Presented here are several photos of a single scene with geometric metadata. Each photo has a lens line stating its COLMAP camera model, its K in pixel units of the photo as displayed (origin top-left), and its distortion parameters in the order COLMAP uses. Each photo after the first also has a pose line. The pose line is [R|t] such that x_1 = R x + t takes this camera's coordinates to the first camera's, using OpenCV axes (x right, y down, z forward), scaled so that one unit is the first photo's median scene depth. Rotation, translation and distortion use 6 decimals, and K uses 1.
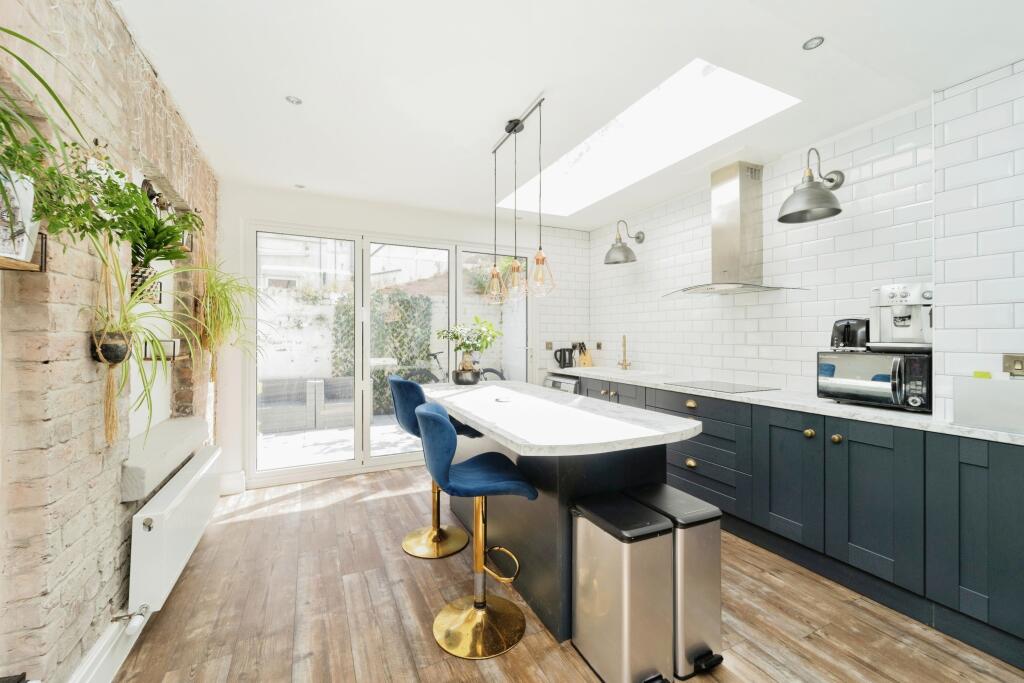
lens RADIAL K [[422.0, 0, 511.4], [0, 422.0, 327.4], [0, 0, 1]] dist [-0.001470, -0.000103]
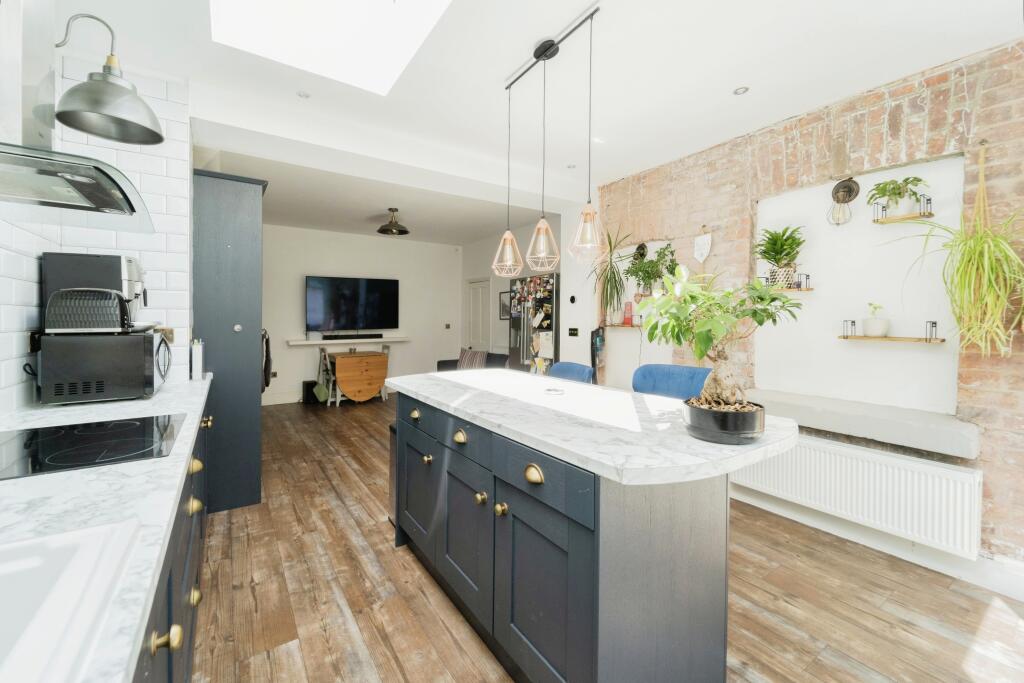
lens RADIAL K [[422.0, 0, 511.4], [0, 422.0, 327.4], [0, 0, 1]] dist [-0.001470, -0.000103]
pose [[-0.988678, 0.000721, -0.150052, 0.153175], [-0.000006, 0.999988, 0.004848, 0.028838], [0.150054, 0.004794, -0.988666, 1.464103]]
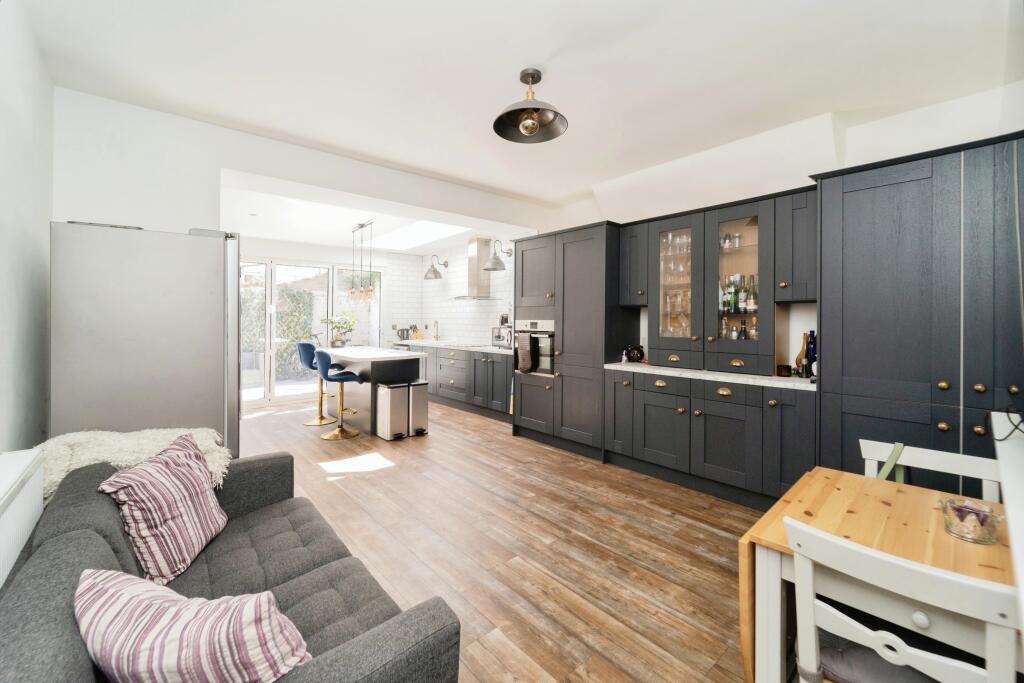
lens RADIAL K [[433.9, 0, 511.1], [0, 433.9, 311.0], [0, 0, 1]] dist [-0.000819, -0.000006]
pose [[0.967454, -0.001051, 0.253044, 0.160988], [0.000553, 0.999998, 0.002036, -0.033678], [-0.253046, -0.001830, 0.967453, -1.138328]]
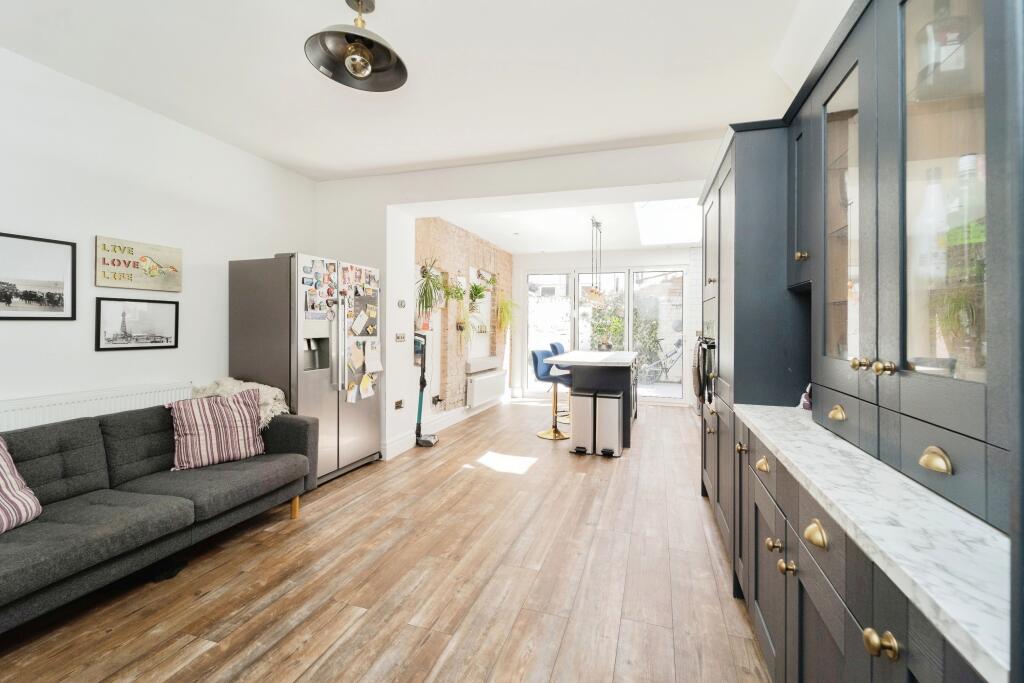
lens RADIAL K [[421.1, 0, 515.7], [0, 421.1, 320.9], [0, 0, 1]] dist [-0.000260, -0.000073]
pose [[0.719877, -0.000329, -0.694101, 0.971713], [0.001639, 0.999998, 0.001226, -0.003583], [0.694099, -0.002020, 0.719876, -0.654589]]
